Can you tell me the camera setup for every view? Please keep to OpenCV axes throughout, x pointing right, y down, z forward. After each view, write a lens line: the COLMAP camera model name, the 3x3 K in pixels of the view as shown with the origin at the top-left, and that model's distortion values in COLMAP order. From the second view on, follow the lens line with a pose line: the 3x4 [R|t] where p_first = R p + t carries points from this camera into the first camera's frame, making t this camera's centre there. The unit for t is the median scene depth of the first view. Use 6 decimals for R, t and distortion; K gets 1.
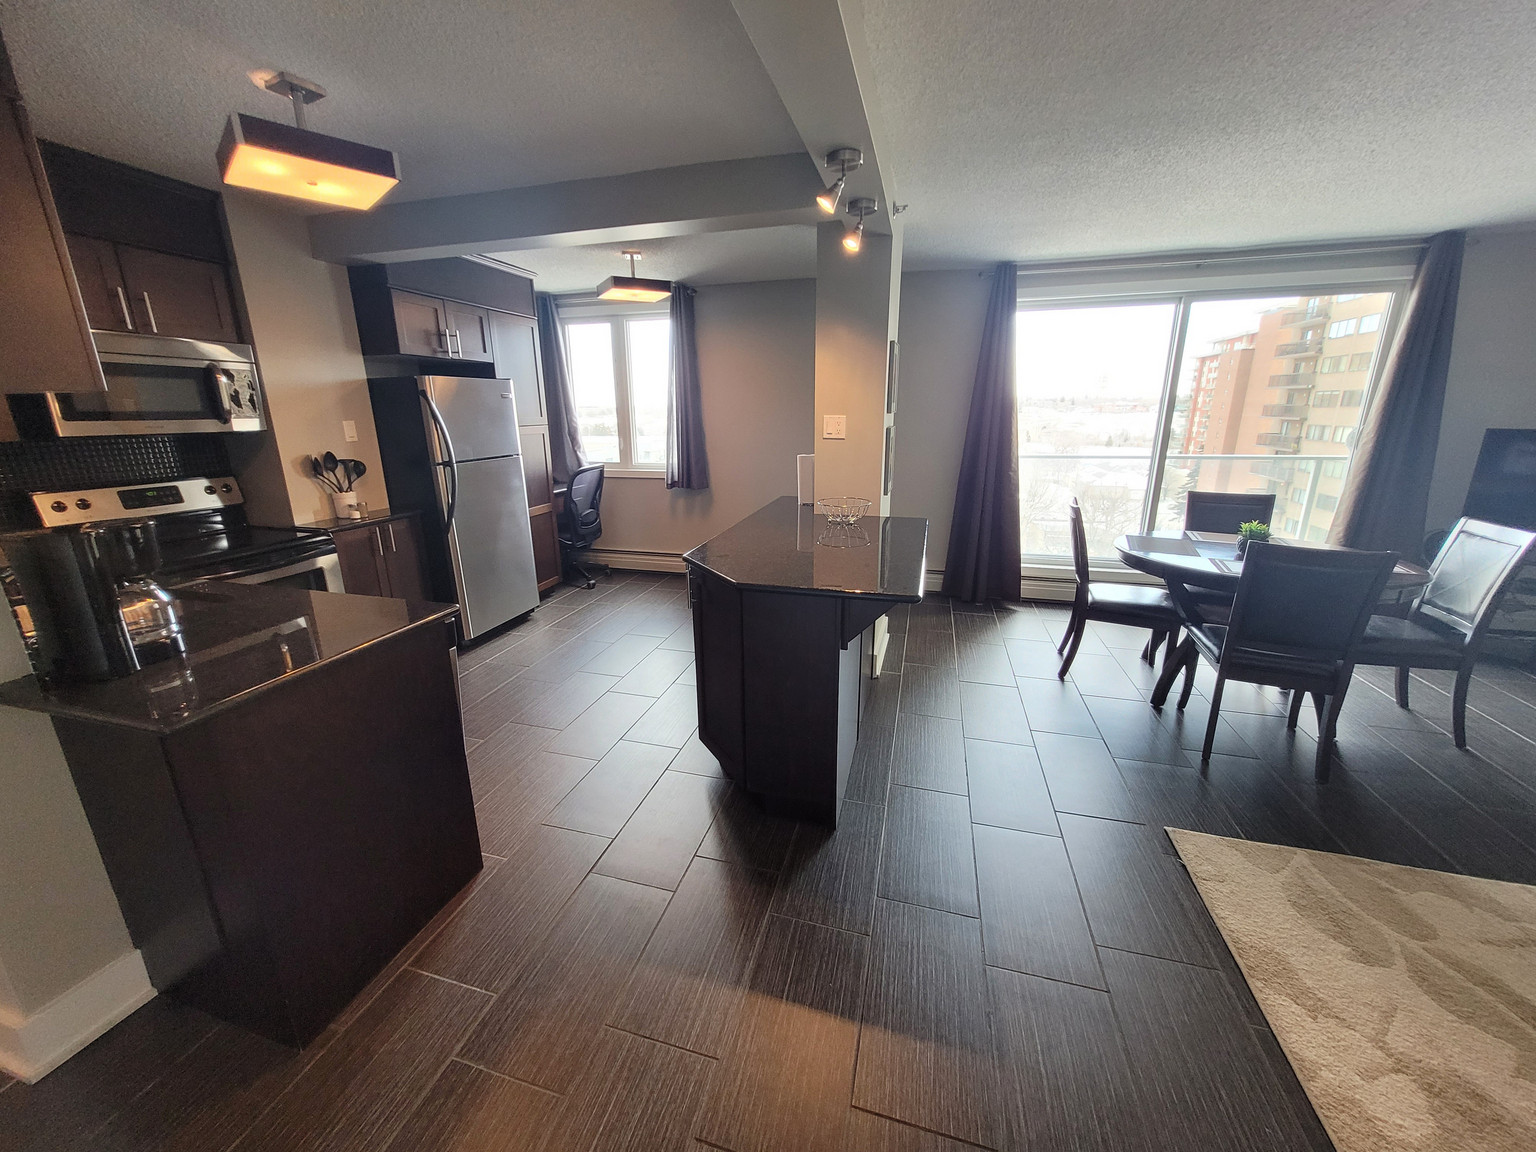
lens RADIAL K [[599.4, 0, 754.9], [0, 599.4, 572.6], [0, 0, 1]] dist [0.000702, -0.000008]
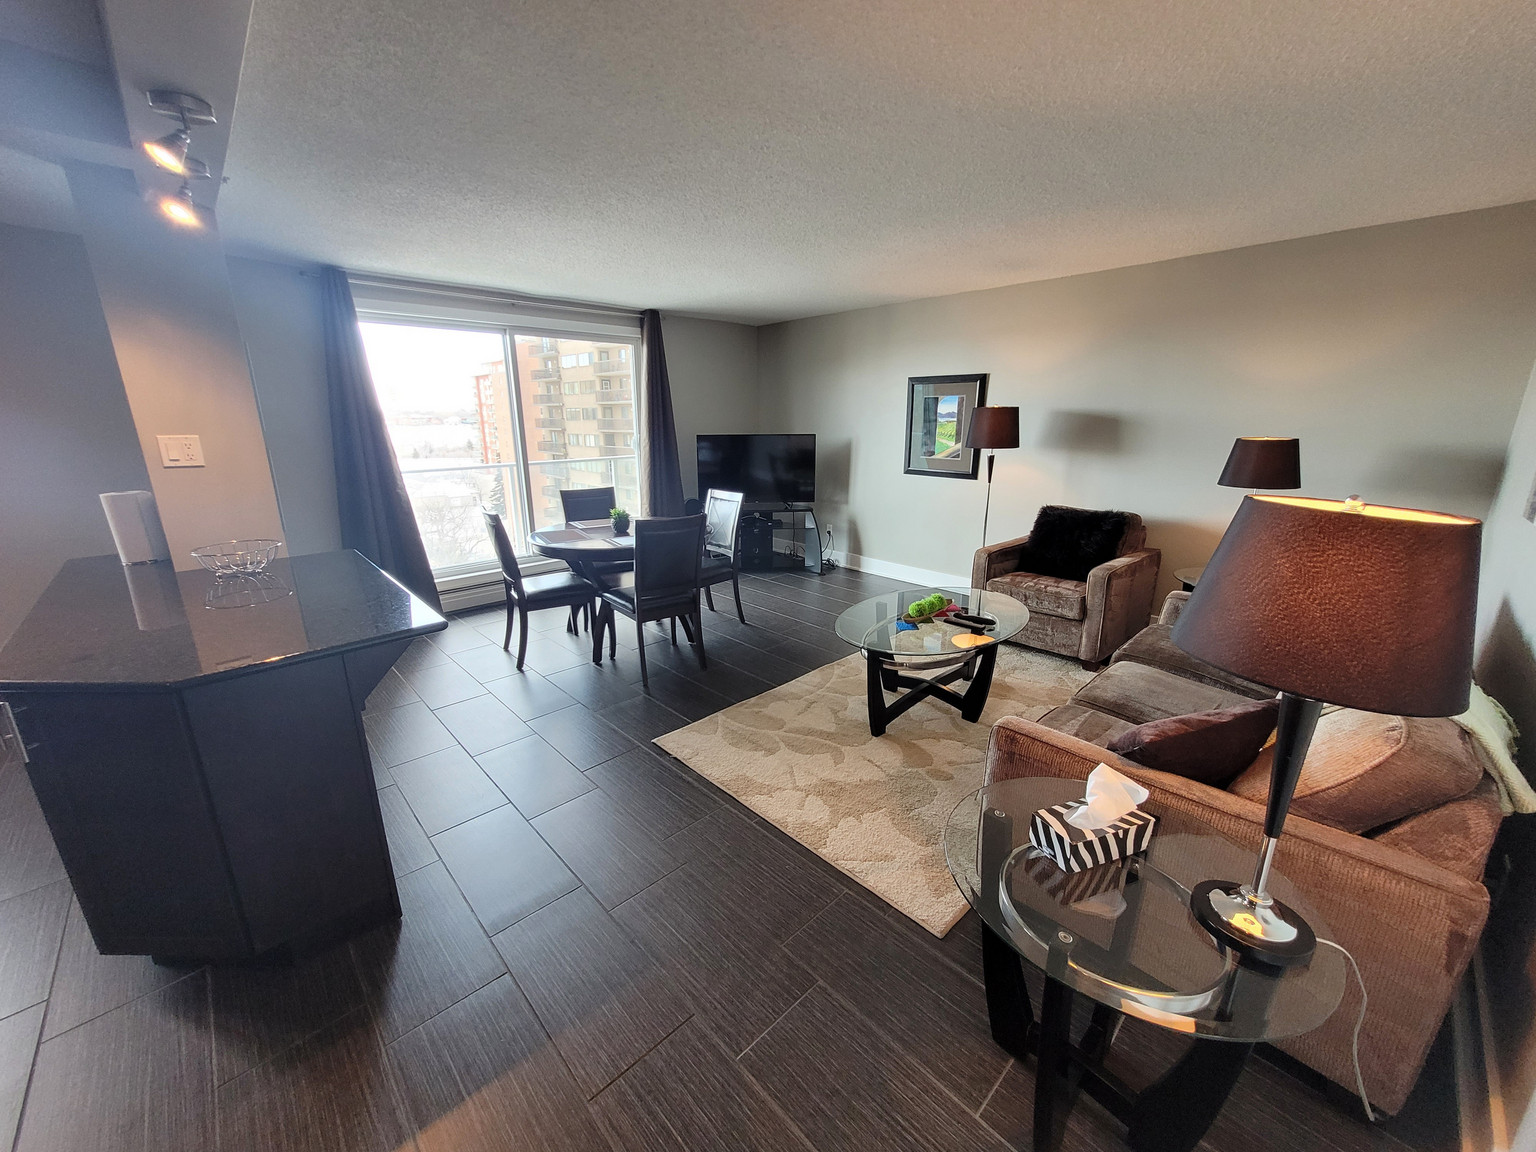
lens RADIAL K [[599.4, 0, 754.9], [0, 599.4, 572.6], [0, 0, 1]] dist [0.000702, -0.000008]
pose [[0.509200, -0.212105, 0.834103, -0.155959], [0.228621, 0.967672, 0.106502, -0.015057], [-0.829728, 0.136463, 0.541230, 0.034333]]
